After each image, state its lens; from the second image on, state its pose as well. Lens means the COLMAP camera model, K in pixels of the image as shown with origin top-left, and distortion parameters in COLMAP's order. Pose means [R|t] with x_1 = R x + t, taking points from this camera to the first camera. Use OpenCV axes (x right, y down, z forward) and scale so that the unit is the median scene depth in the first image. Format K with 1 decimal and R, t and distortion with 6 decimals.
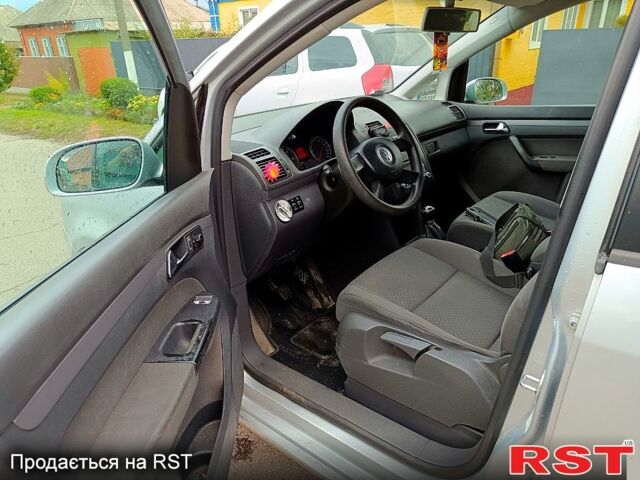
lens RADIAL K [[477.4, 0, 319.8], [0, 477.4, 238.5], [0, 0, 1]] dist [-0.007449, 0.000240]
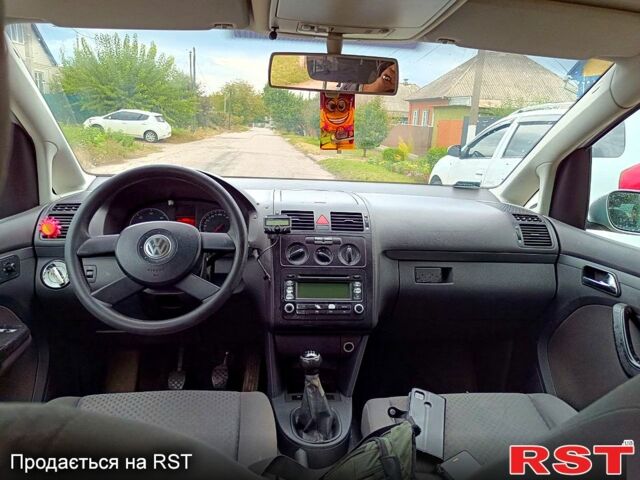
lens RADIAL K [[477.4, 0, 319.8], [0, 477.4, 238.5], [0, 0, 1]] dist [-0.007449, 0.000240]
pose [[0.679879, 0.233553, -0.695138, 0.512068], [-0.334567, 0.942312, -0.010625, -0.164976], [0.652556, 0.239794, 0.718798, 0.402129]]
